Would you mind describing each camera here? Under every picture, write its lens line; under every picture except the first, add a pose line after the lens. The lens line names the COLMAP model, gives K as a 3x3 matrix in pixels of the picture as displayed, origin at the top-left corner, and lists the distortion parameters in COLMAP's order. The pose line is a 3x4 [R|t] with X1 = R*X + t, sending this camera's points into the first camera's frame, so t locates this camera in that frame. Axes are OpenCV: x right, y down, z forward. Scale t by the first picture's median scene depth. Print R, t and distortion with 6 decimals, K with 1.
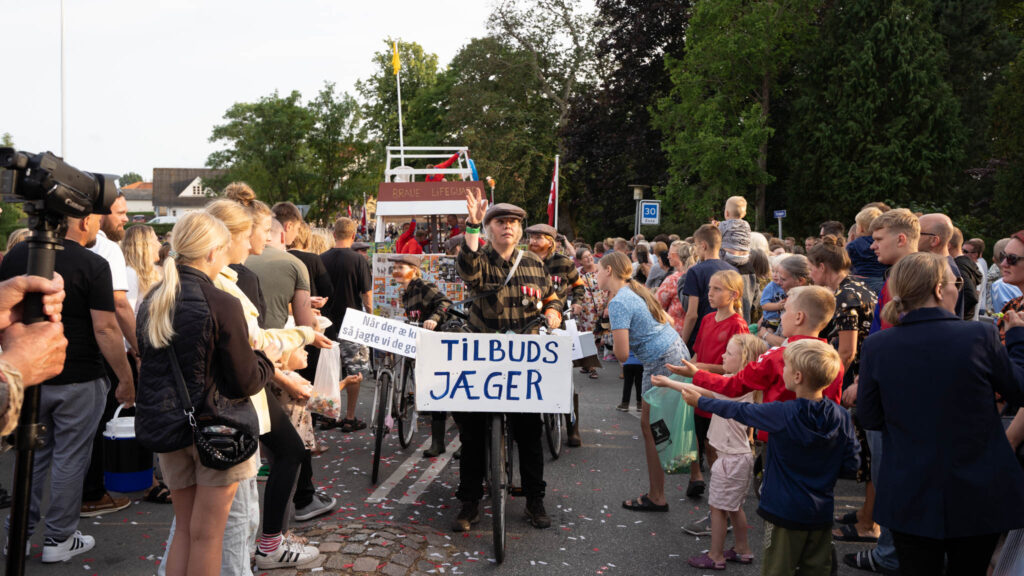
lens RADIAL K [[870.0, 0, 512.0], [0, 870.0, 288.0], [0, 0, 1]] dist [-0.111262, 0.102497]
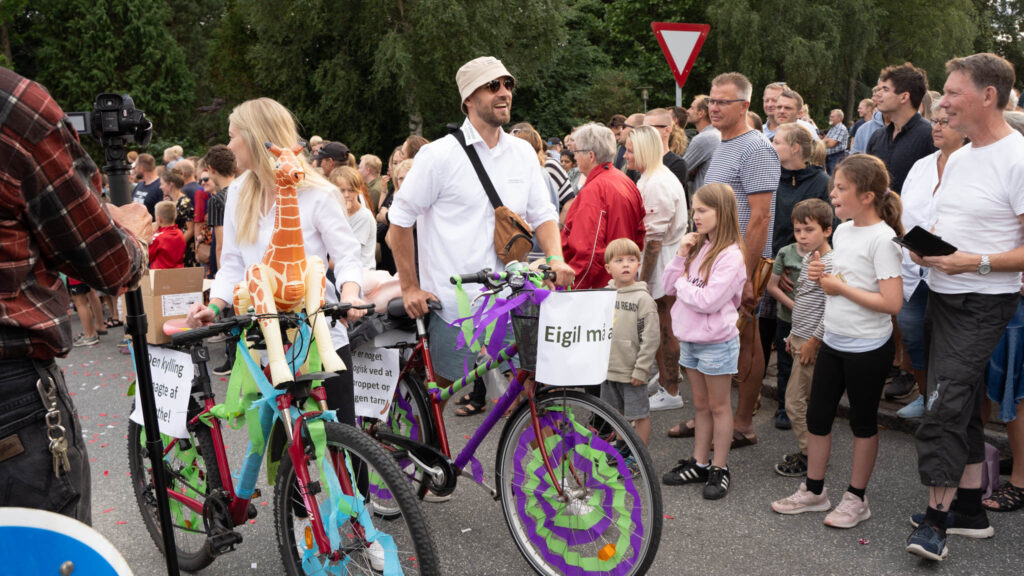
lens RADIAL K [[829.8, 0, 511.9], [0, 829.8, 291.7], [0, 0, 1]] dist [-0.119969, 0.095432]
pose [[0.664351, -0.184682, 0.724244, -0.059359], [0.116125, 0.982730, 0.144074, 0.004328], [-0.738344, -0.011613, 0.674324, -0.123239]]
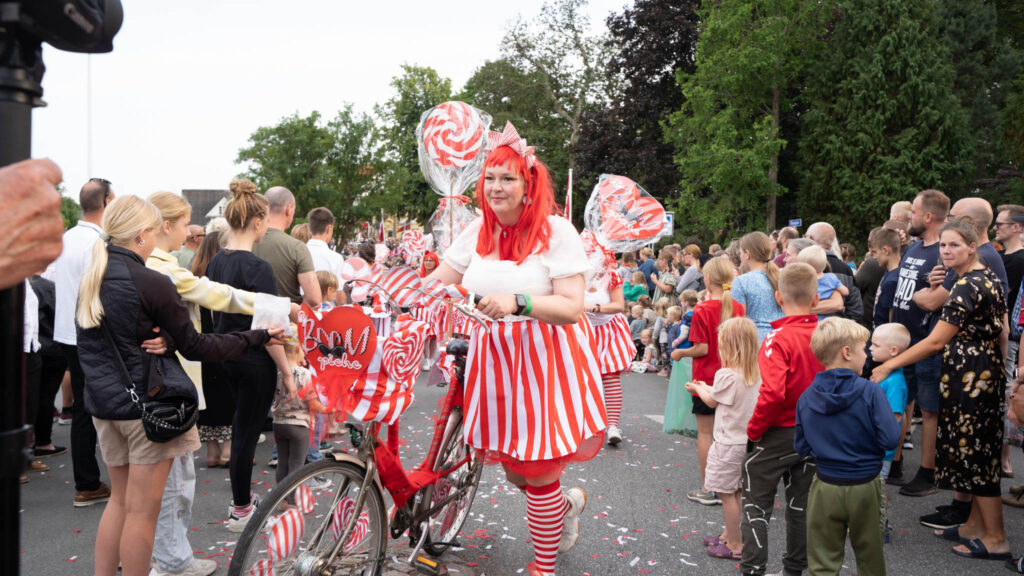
lens RADIAL K [[829.8, 0, 511.9], [0, 829.8, 291.7], [0, 0, 1]] dist [-0.119969, 0.095432]
pose [[0.999888, -0.004872, -0.014165, -0.004257], [0.004668, 0.999885, -0.014408, 0.004589], [0.014234, 0.014340, 0.999796, 0.032718]]
